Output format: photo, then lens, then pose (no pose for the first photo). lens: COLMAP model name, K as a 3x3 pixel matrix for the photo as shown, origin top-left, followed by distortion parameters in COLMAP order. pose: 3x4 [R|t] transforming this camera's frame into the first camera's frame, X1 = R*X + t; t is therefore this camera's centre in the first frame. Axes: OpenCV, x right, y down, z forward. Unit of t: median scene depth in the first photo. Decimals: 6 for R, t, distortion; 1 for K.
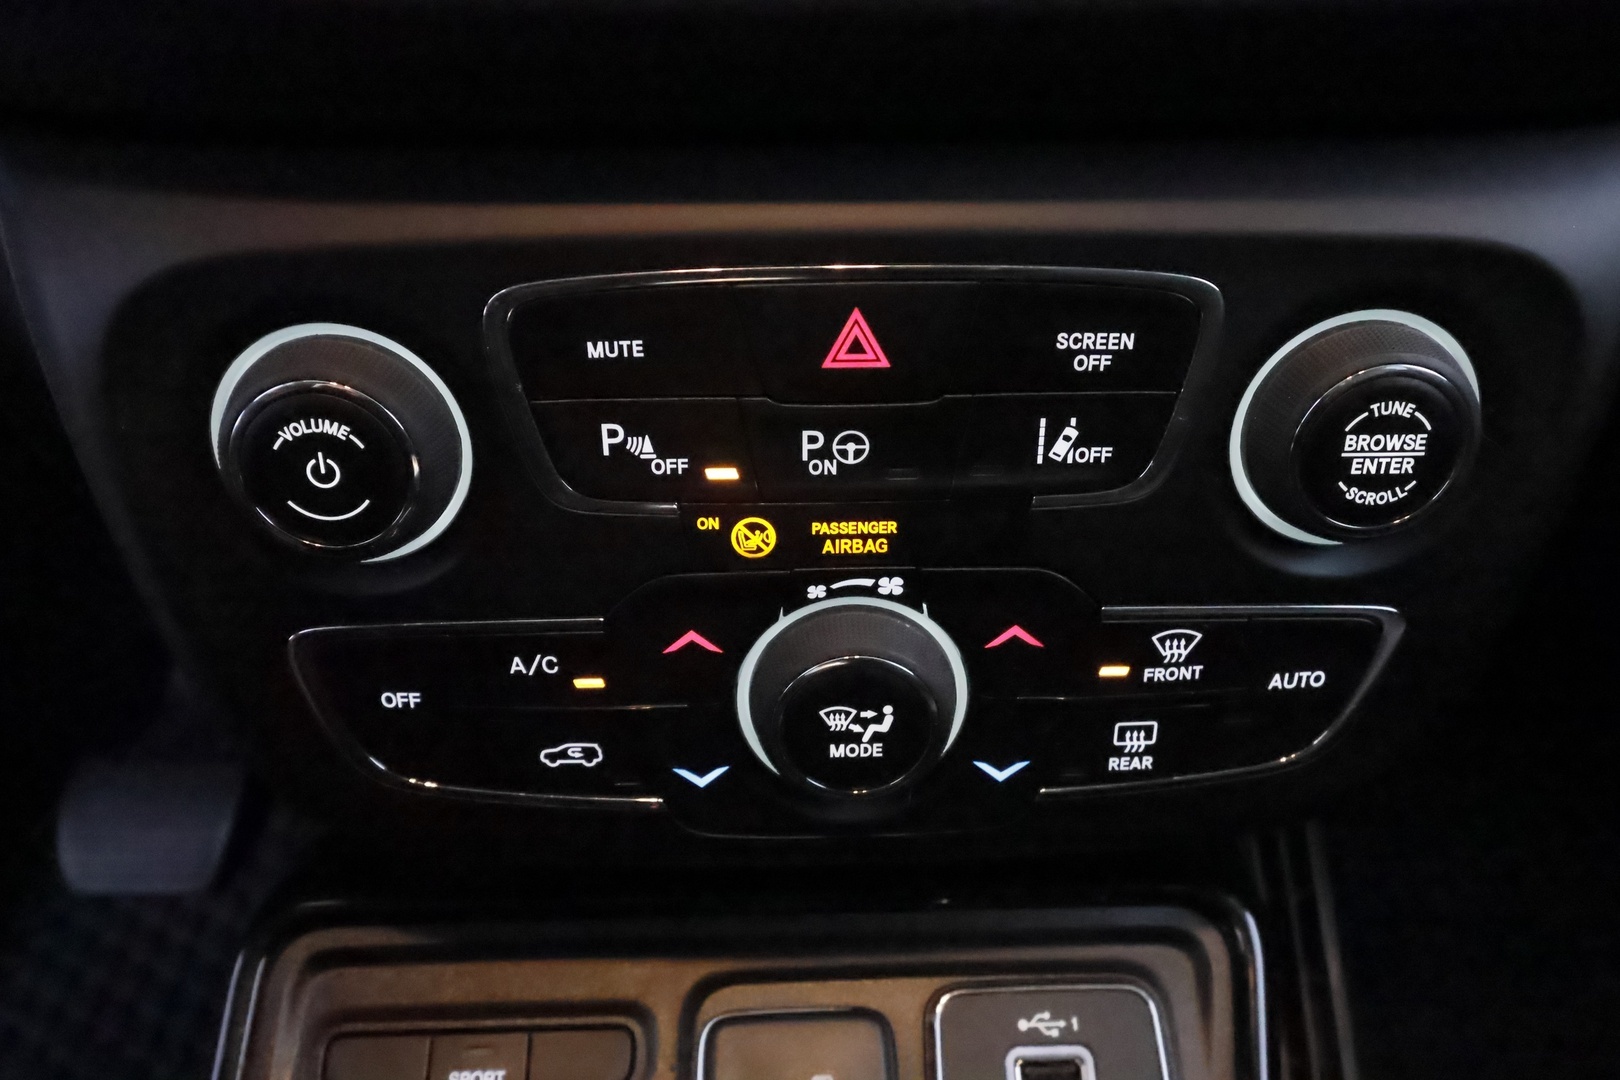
lens RADIAL K [[1292.4, 0, 810.0], [0, 1292.4, 540.0], [0, 0, 1]] dist [-0.000626, 0.002786]
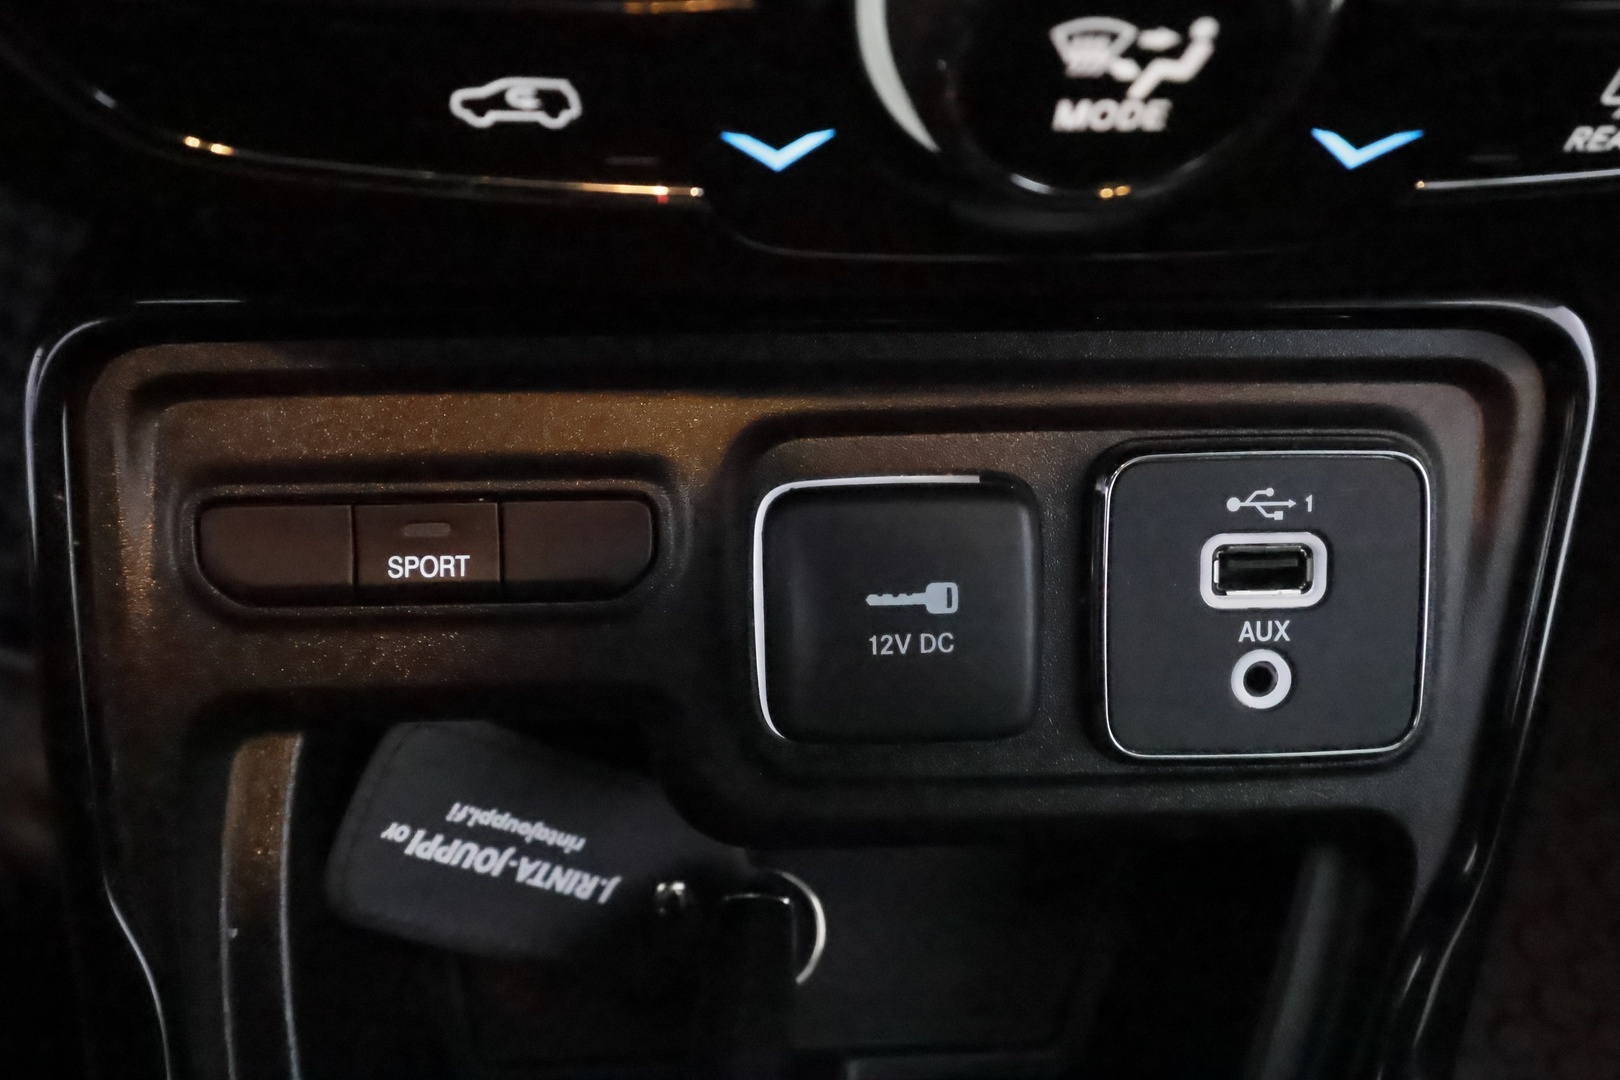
lens RADIAL K [[1292.4, 0, 810.0], [0, 1292.4, 540.0], [0, 0, 1]] dist [-0.000626, 0.002786]
pose [[0.999690, 0.018276, 0.016898, -0.076097], [-0.024505, 0.841811, 0.539216, 0.037905], [-0.004370, -0.539463, 0.841998, 0.483693]]
